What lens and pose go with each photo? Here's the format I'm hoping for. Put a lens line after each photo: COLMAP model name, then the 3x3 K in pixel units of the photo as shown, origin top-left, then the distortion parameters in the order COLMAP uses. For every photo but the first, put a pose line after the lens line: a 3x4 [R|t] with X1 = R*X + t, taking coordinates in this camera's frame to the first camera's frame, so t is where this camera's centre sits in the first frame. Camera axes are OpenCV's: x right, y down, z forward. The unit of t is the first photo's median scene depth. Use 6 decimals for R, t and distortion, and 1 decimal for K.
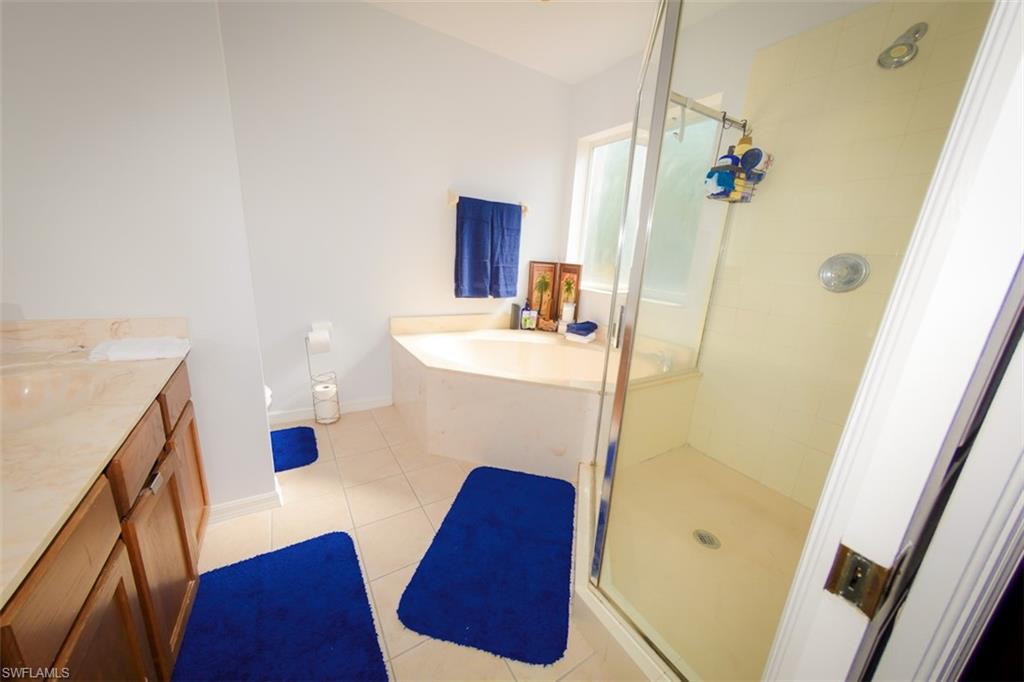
lens RADIAL K [[357.6, 0, 512.5], [0, 357.6, 346.2], [0, 0, 1]] dist [0.002519, 0.000190]
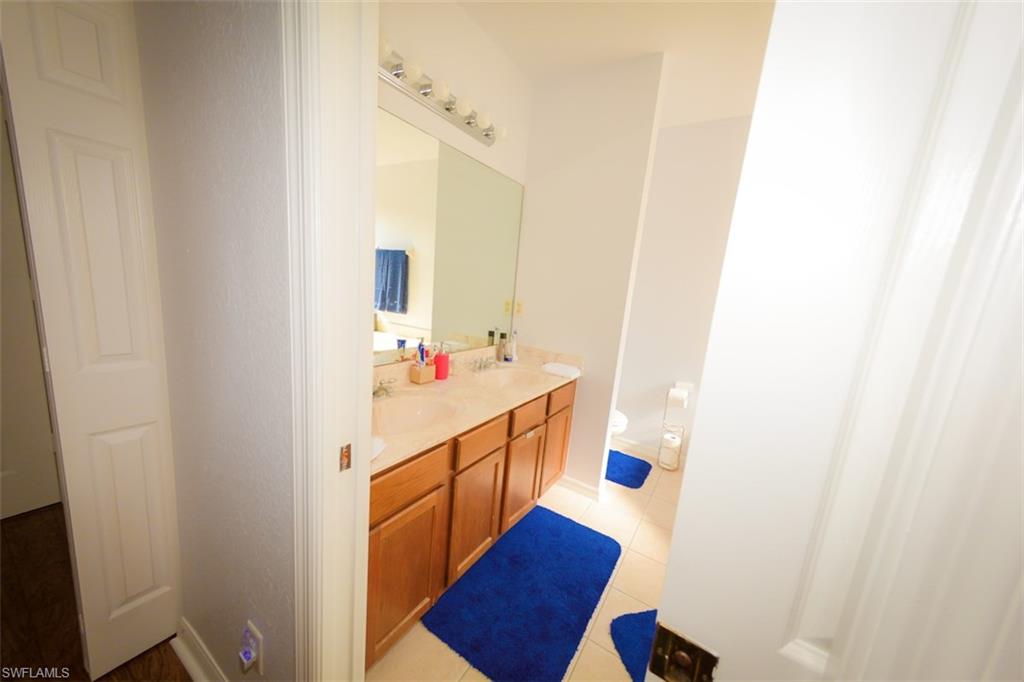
lens RADIAL K [[357.6, 0, 513.7], [0, 357.6, 343.9], [0, 0, 1]] dist [0.002519, 0.000190]
pose [[0.432348, 0.124278, -0.893102, 0.304010], [-0.287124, 0.957877, -0.005704, -0.024895], [0.854772, 0.258897, 0.449819, -0.037159]]
